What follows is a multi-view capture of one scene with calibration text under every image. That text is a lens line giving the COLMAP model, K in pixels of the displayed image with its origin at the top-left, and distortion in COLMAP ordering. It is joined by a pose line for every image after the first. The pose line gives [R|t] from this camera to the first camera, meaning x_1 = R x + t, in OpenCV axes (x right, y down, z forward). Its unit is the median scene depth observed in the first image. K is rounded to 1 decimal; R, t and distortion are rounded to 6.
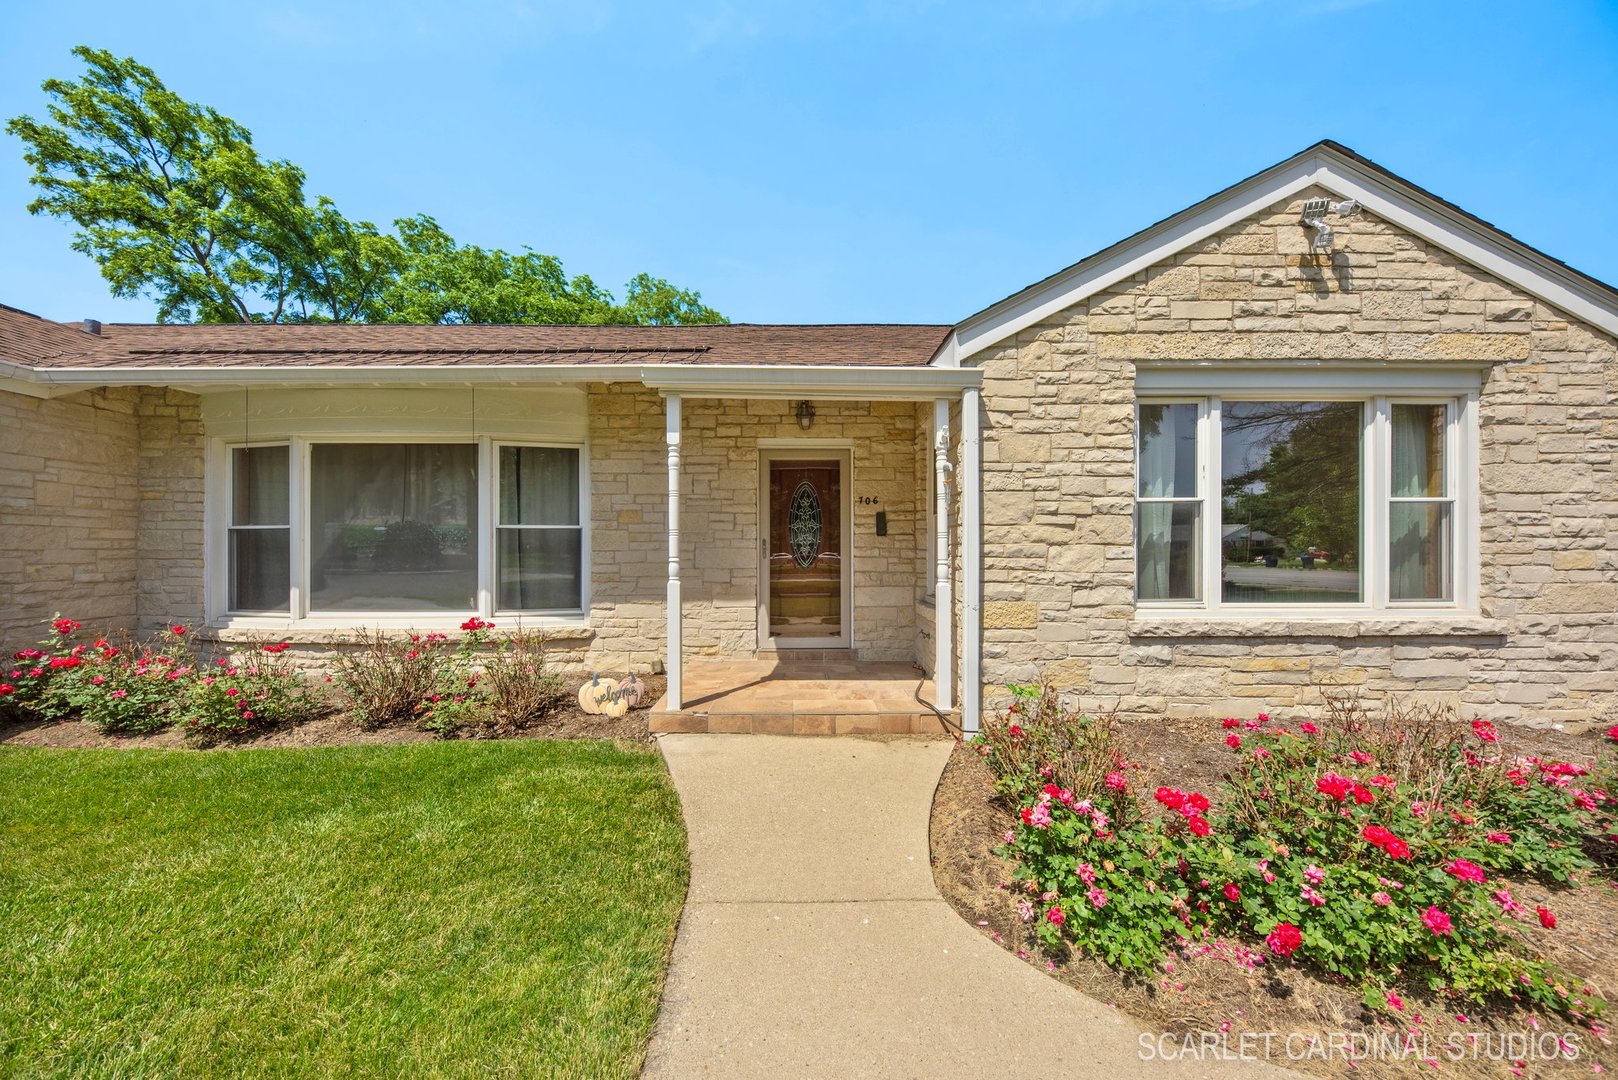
lens RADIAL K [[550.7, 0, 809.0], [0, 550.7, 540.0], [0, 0, 1]] dist [0.000707, -0.002840]
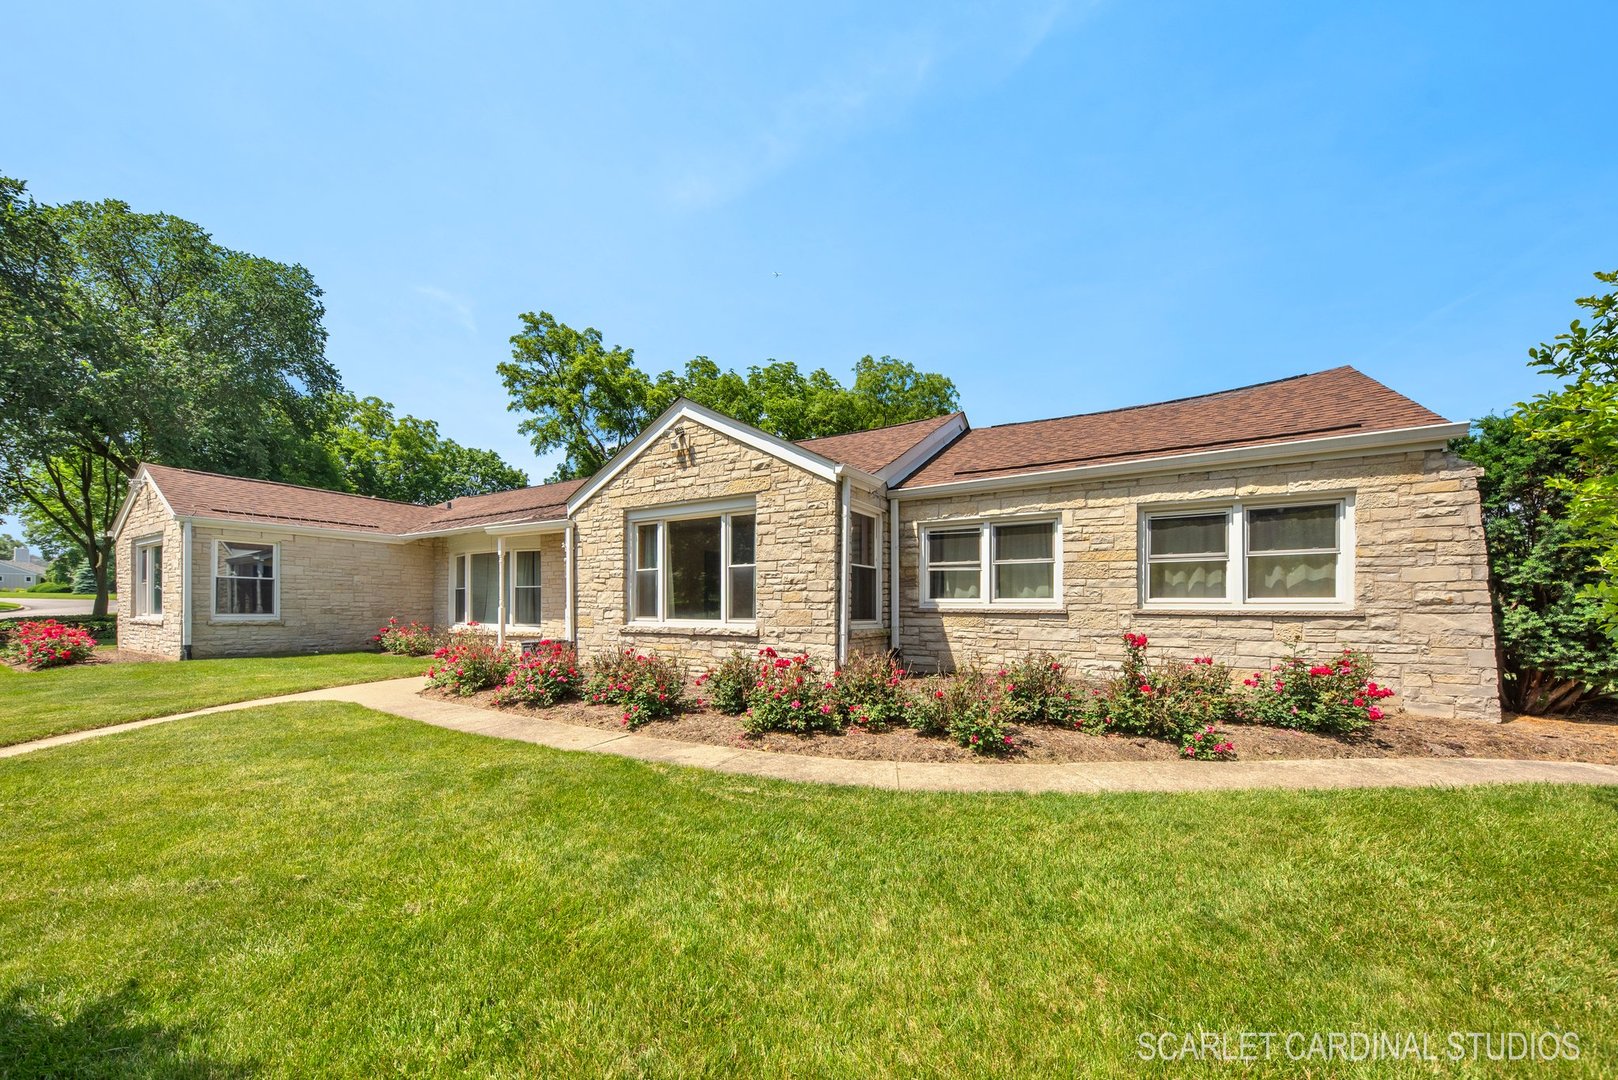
lens RADIAL K [[583.9, 0, 811.3], [0, 583.9, 588.7], [0, 0, 1]] dist [0.019070, -0.011010]
pose [[0.851312, -0.012830, -0.524503, 2.405713], [0.003486, 0.999817, -0.018800, 0.045319], [0.524648, 0.014176, 0.851201, -0.596064]]
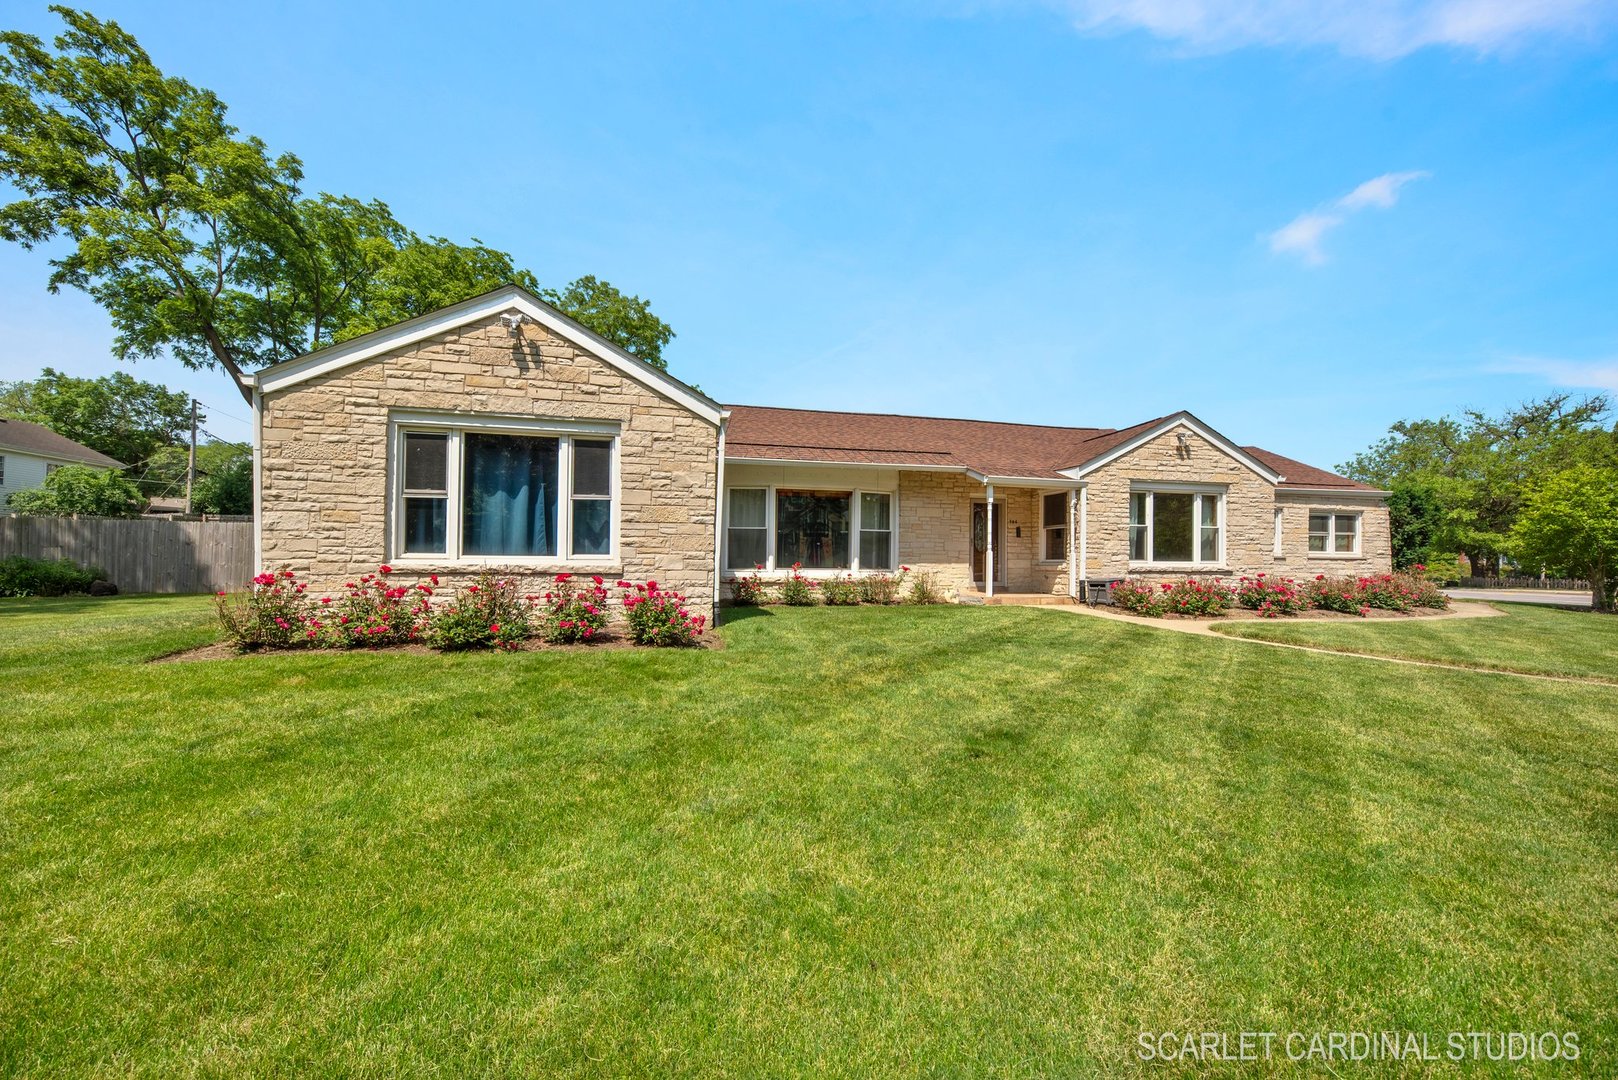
lens RADIAL K [[613.3, 0, 806.7], [0, 613.3, 541.9], [0, 0, 1]] dist [0.000134, -0.000166]
pose [[0.974369, 0.014789, 0.224468, -1.799969], [-0.011821, 0.999824, -0.014561, 0.081911], [-0.224644, 0.011534, 0.974373, -1.786972]]
